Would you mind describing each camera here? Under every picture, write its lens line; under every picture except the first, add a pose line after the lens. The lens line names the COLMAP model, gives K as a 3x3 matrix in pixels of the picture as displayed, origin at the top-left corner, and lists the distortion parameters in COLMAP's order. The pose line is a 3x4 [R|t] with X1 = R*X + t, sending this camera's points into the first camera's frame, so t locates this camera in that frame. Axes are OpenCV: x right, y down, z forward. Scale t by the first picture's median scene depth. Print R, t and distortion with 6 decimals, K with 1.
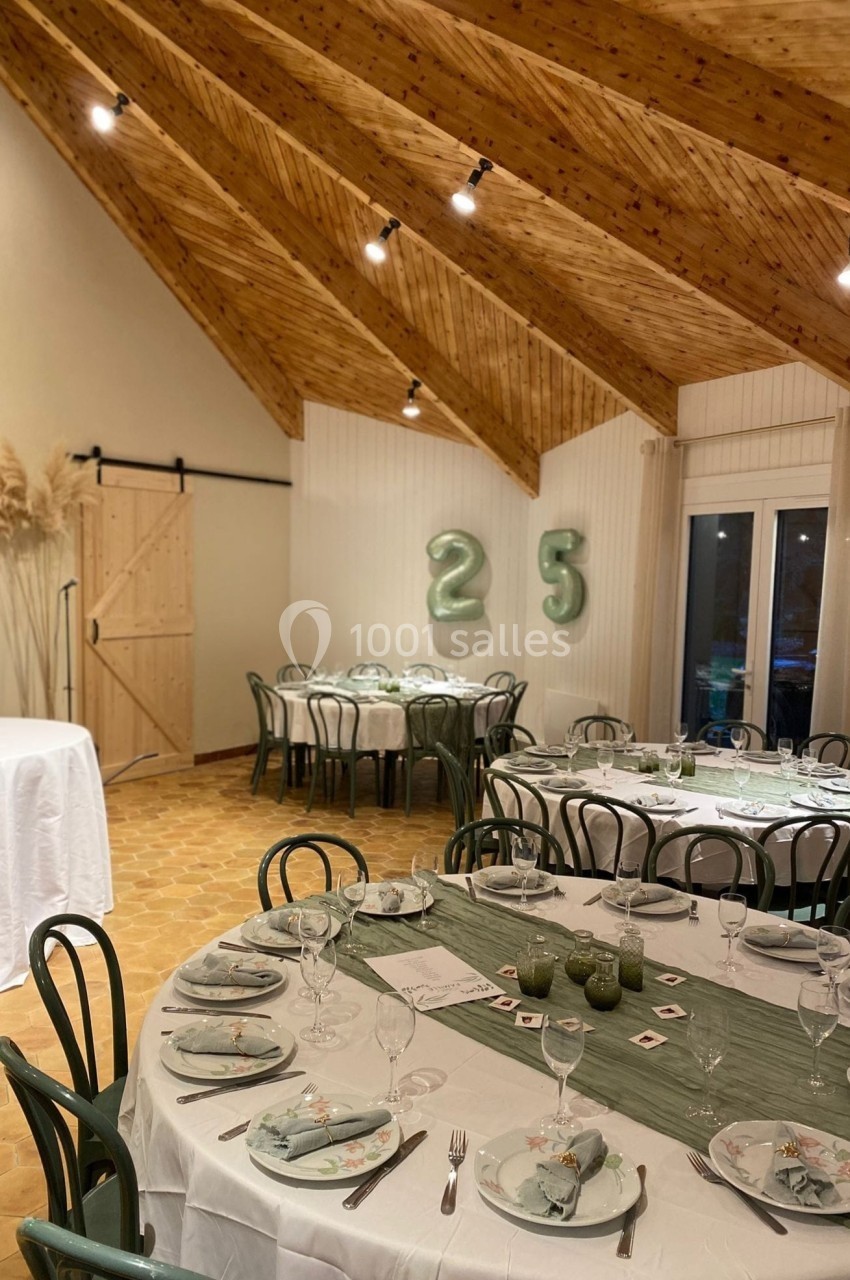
lens RADIAL K [[589.8, 0, 425.0], [0, 589.8, 640.0], [0, 0, 1]] dist [0.010167, -0.000666]
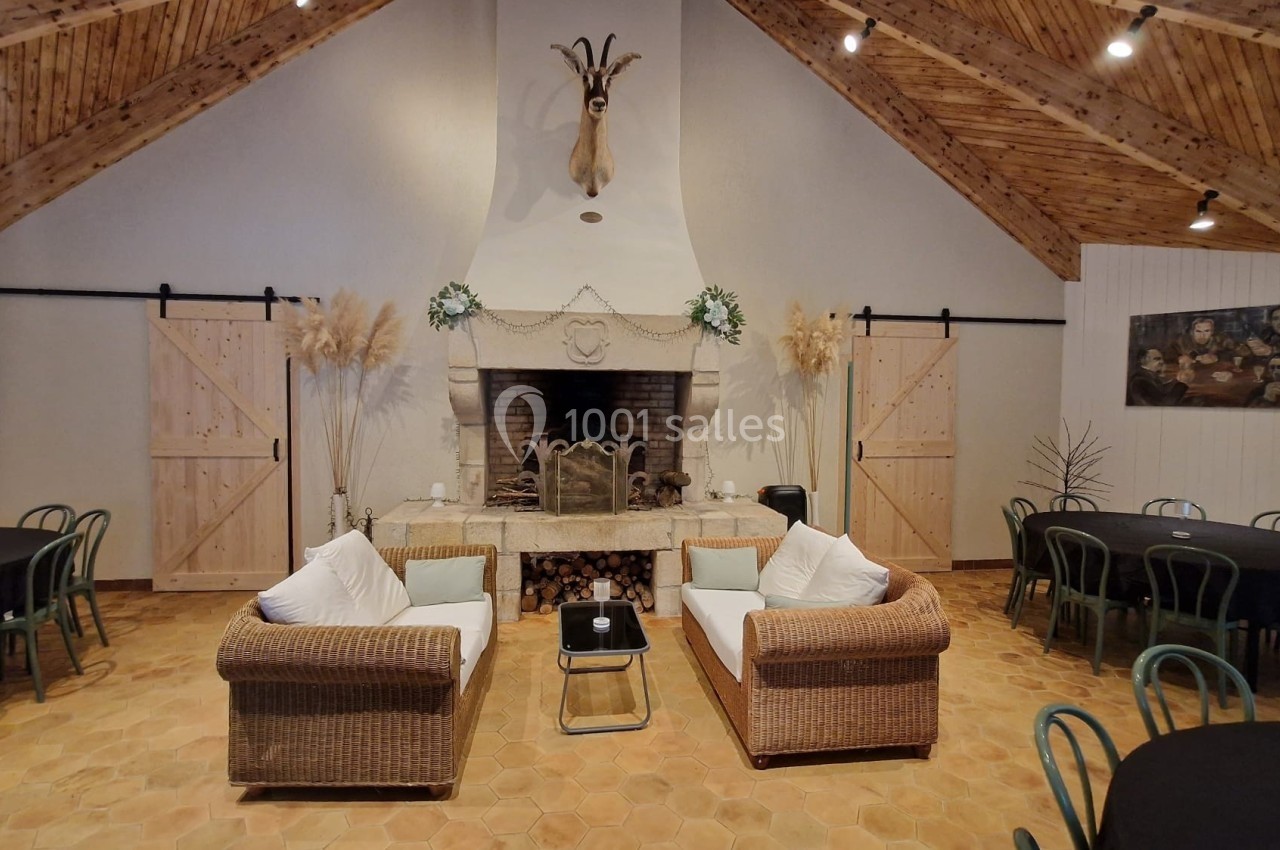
lens RADIAL K [[589.8, 0, 640.0], [0, 589.8, 425.0], [0, 0, 1]] dist [0.010167, -0.000666]
pose [[0.771117, 0.008397, -0.636638, -0.117633], [-0.047035, 0.997932, -0.043808, 0.007816], [0.634954, 0.063725, 0.769917, -0.282360]]
